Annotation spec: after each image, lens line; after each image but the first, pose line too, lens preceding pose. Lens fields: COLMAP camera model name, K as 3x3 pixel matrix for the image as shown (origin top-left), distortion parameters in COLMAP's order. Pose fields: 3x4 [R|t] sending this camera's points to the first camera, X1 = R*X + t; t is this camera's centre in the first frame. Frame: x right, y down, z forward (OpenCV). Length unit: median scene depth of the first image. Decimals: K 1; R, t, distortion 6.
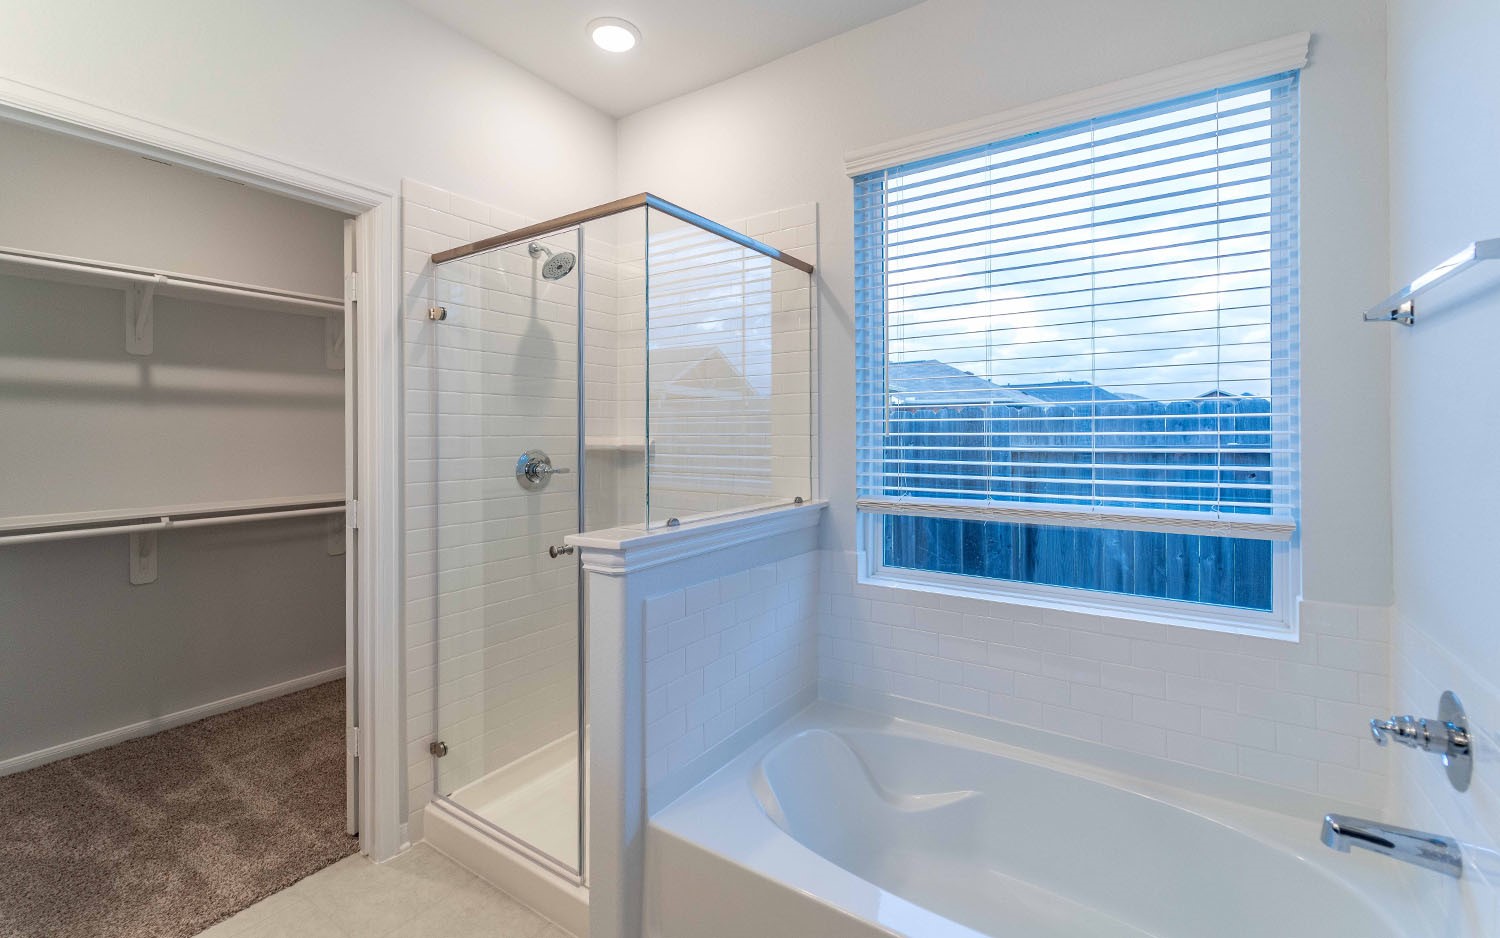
lens RADIAL K [[641.3, 0, 740.5], [0, 641.3, 425.6], [0, 0, 1]] dist [0.000620, 0.000248]
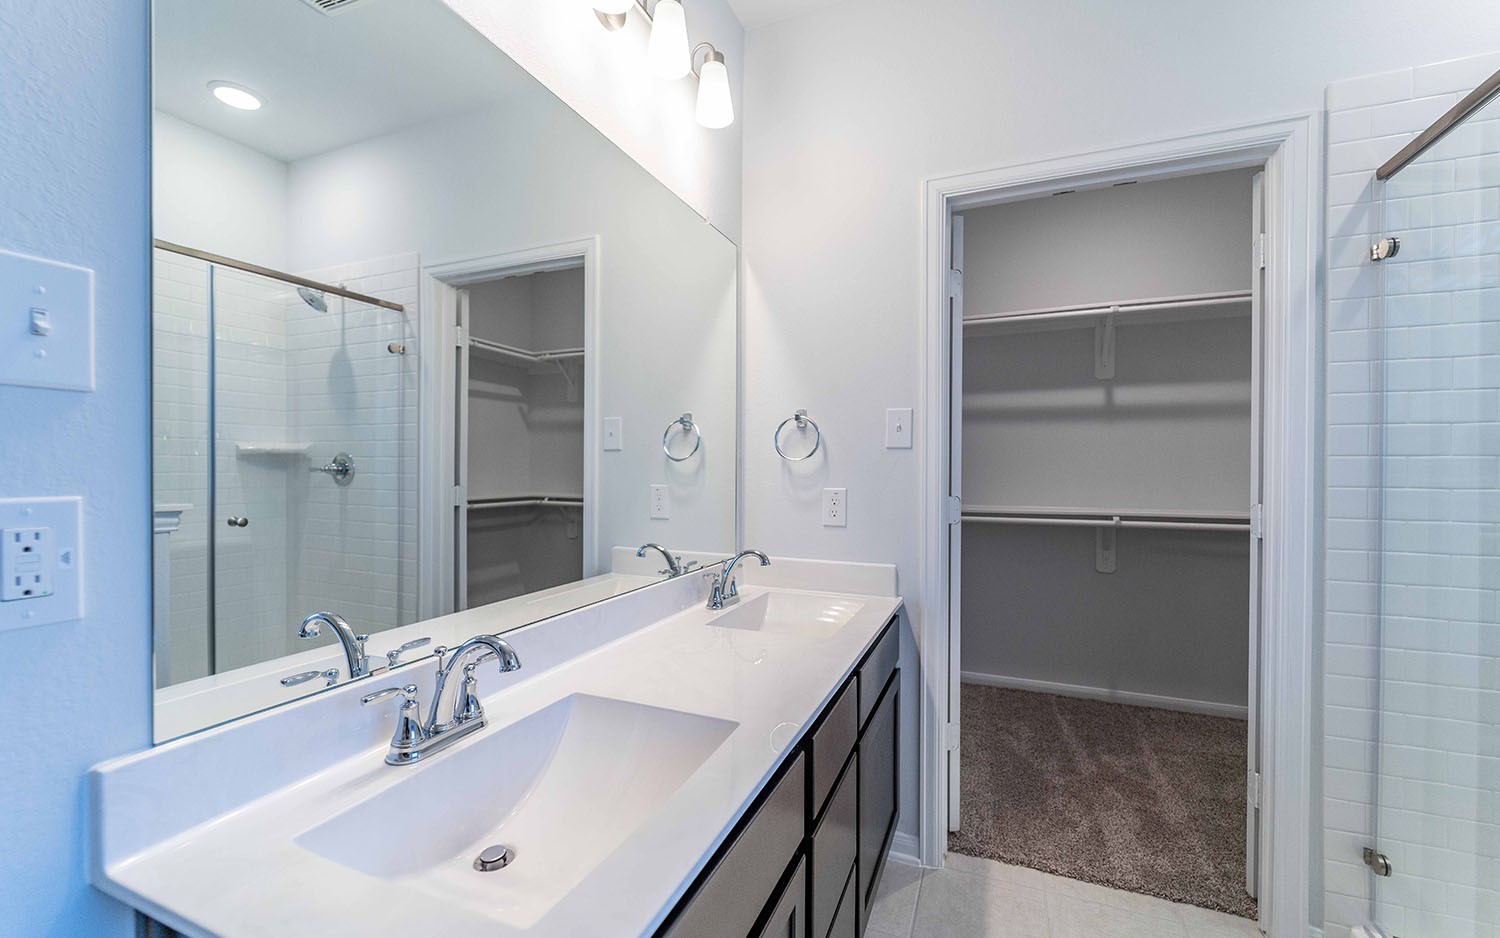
lens RADIAL K [[612.0, 0, 750.0], [0, 612.0, 469.0], [0, 0, 1]] dist [-0.000113, -0.000794]
pose [[0.209278, 0.008734, -0.977817, 0.040612], [0.005979, 0.999930, 0.010211, 0.055904], [0.977838, -0.007983, 0.209212, 0.176777]]
